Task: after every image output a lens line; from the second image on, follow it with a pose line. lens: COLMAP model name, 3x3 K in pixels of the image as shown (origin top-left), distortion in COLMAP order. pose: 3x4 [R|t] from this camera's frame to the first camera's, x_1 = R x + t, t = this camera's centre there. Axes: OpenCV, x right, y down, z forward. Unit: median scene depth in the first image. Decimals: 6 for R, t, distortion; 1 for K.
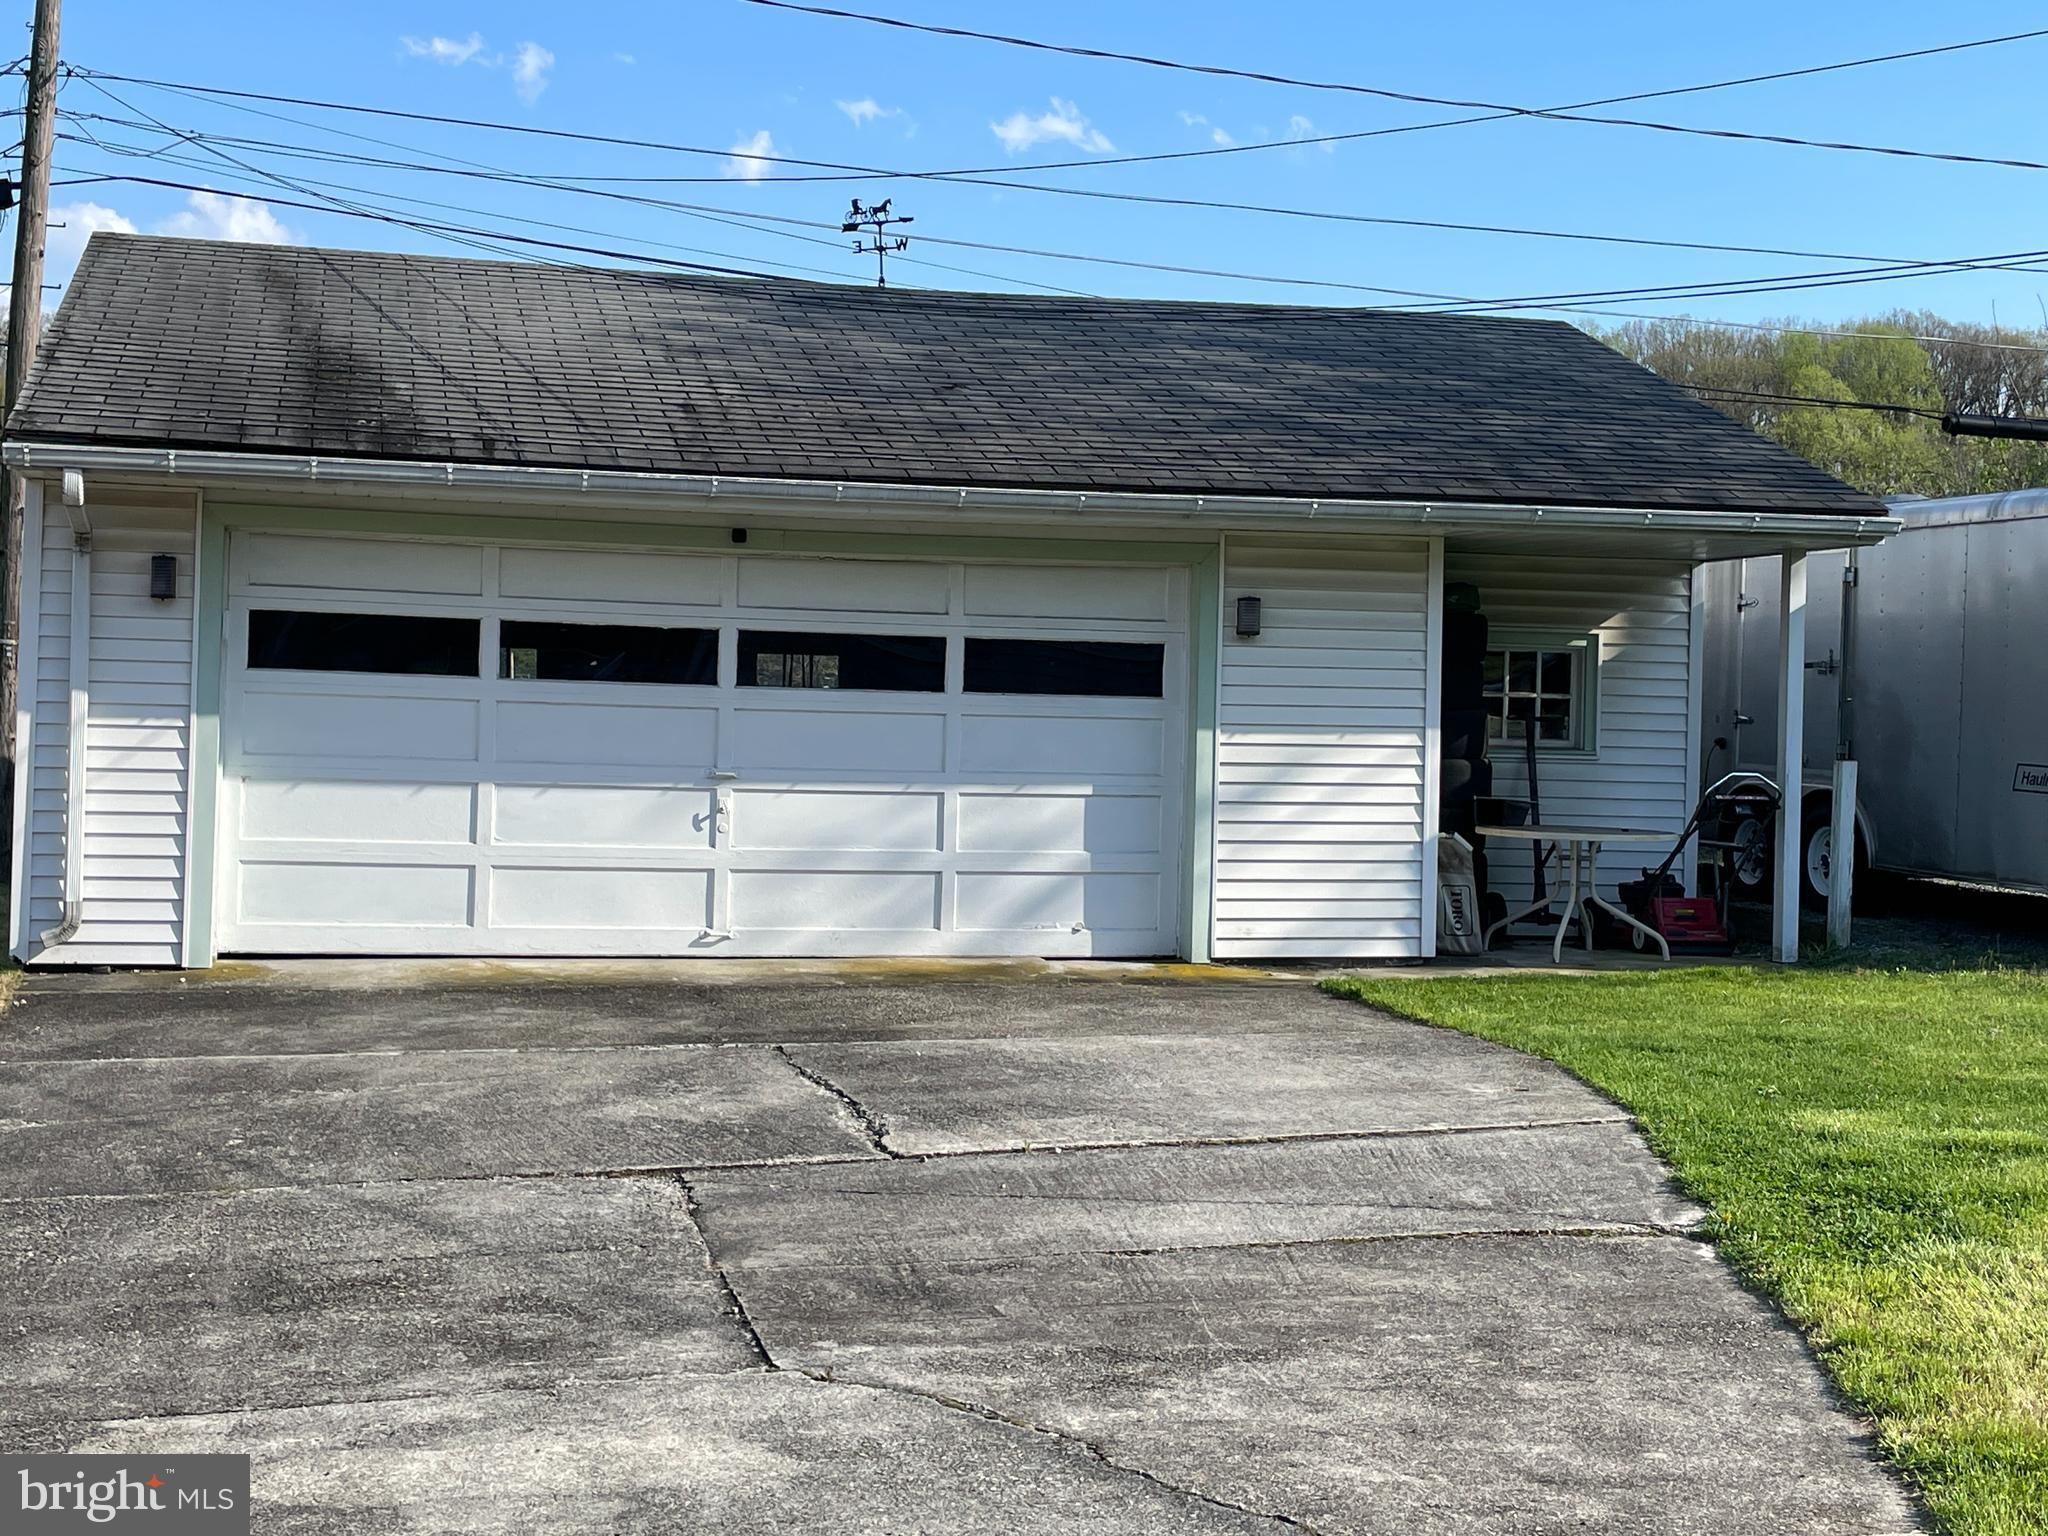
lens RADIAL K [[2666.3, 0, 1017.7], [0, 2666.3, 759.7], [0, 0, 1]] dist [0.087168, 0.000000]
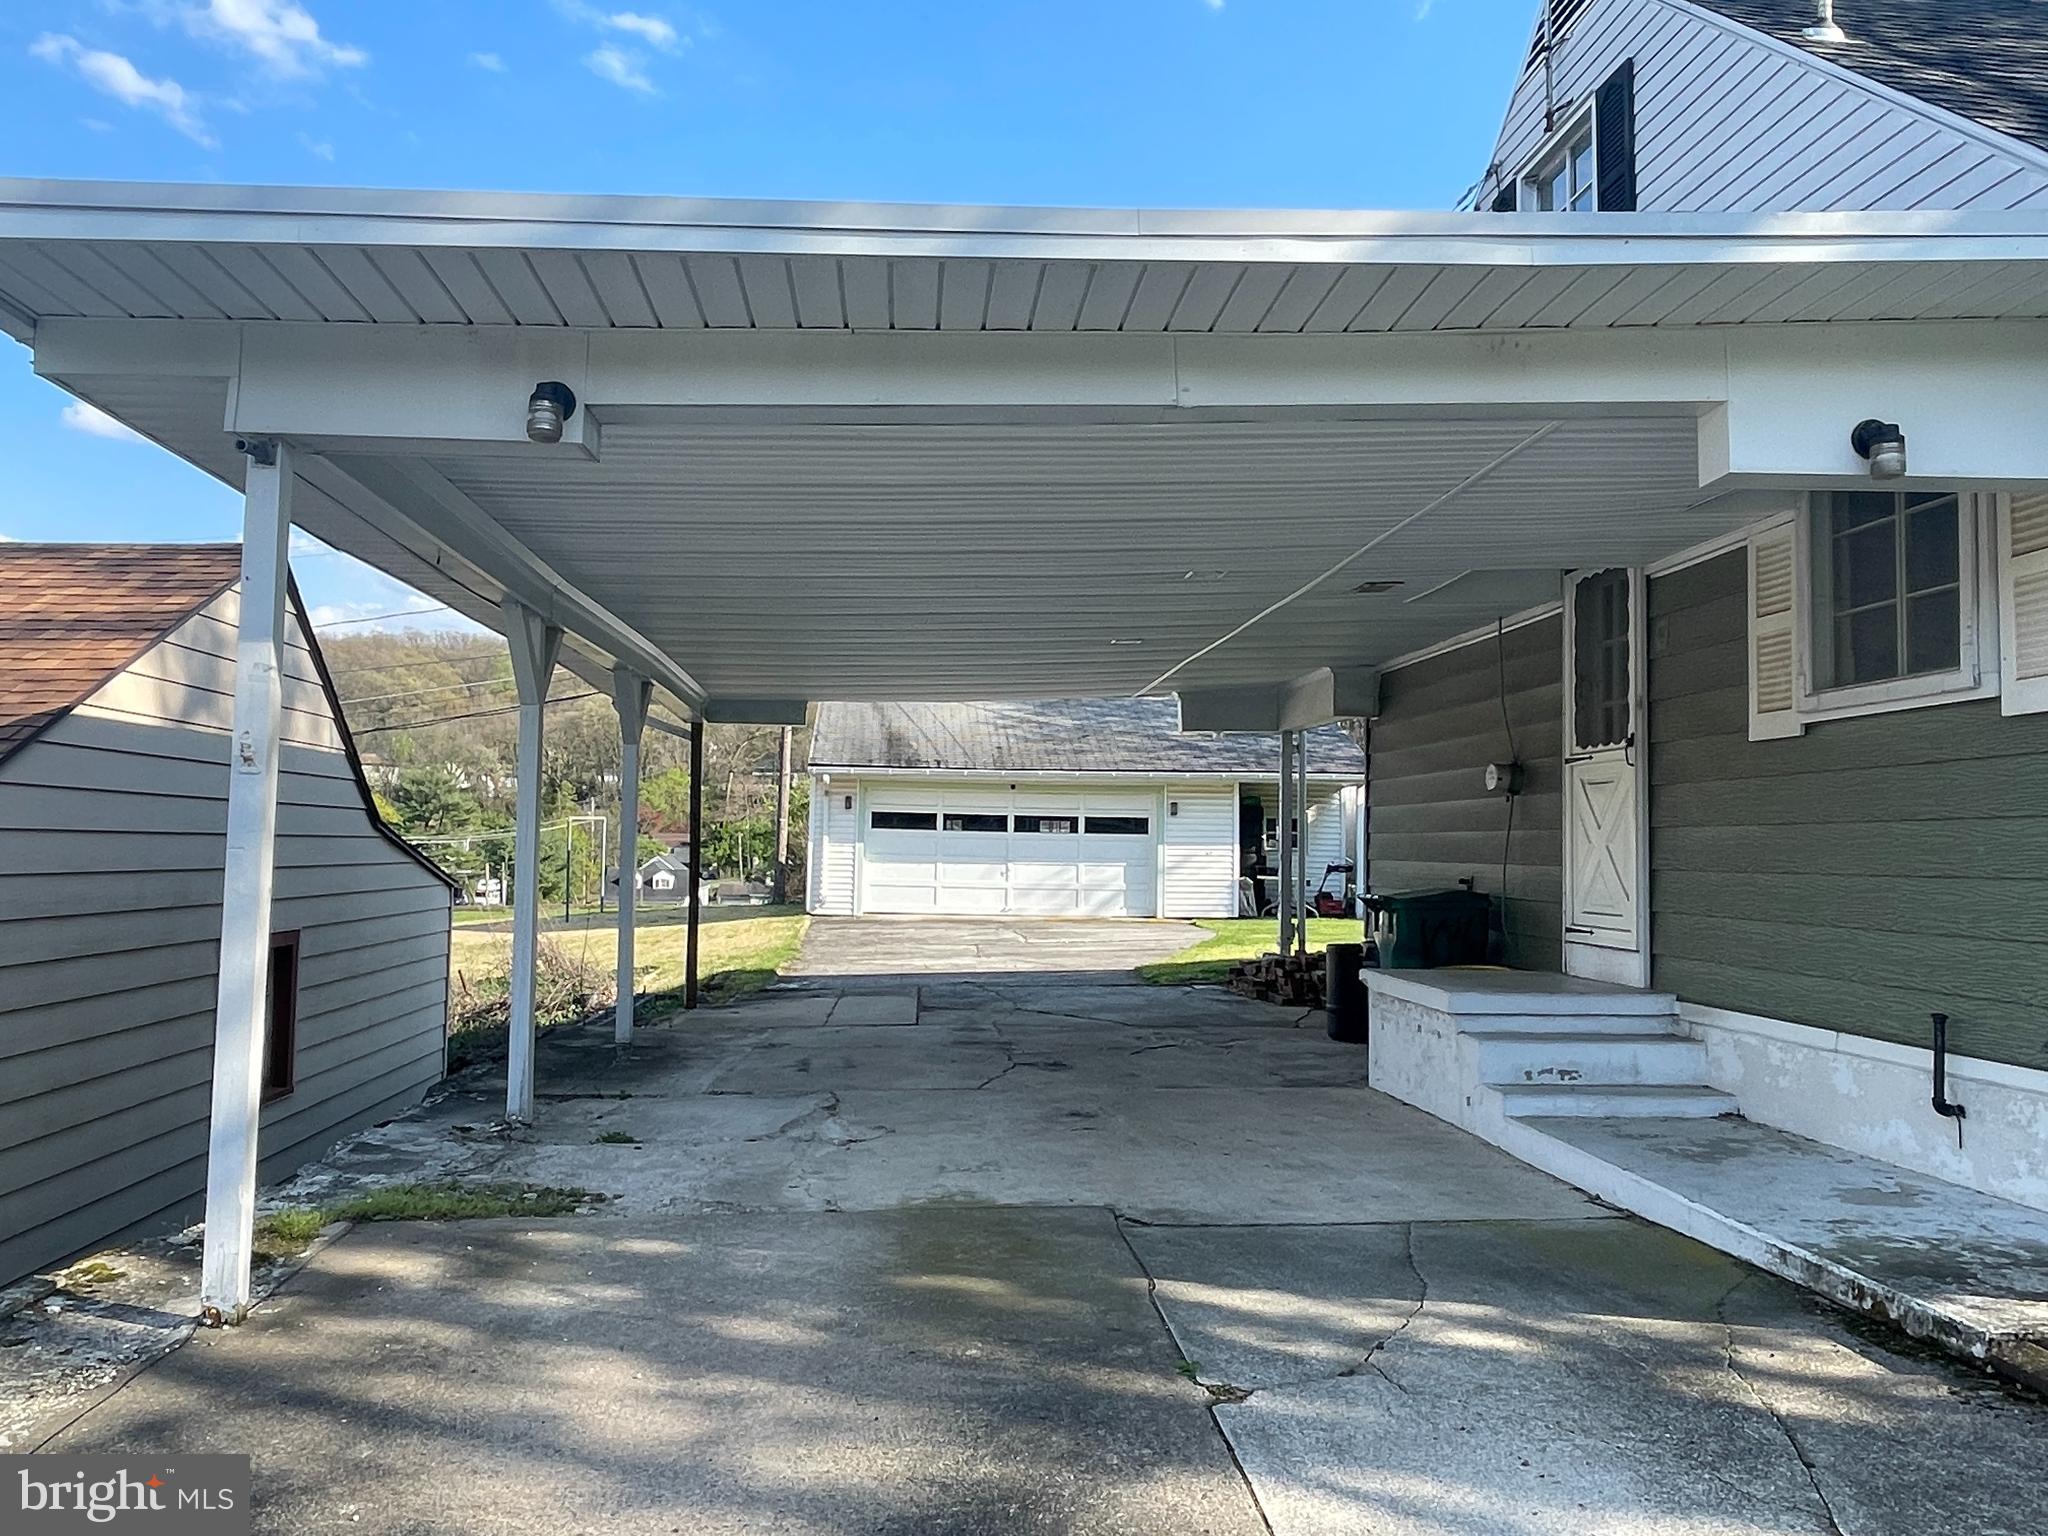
lens RADIAL K [[1571.2, 0, 1025.0], [0, 1571.2, 772.2], [0, 0, 1]] dist [0.060355, -0.079980]
pose [[0.987997, -0.015499, -0.153691, 0.200133], [0.005358, 0.997793, -0.066181, 0.025726], [0.154377, 0.064563, 0.985900, -0.877719]]
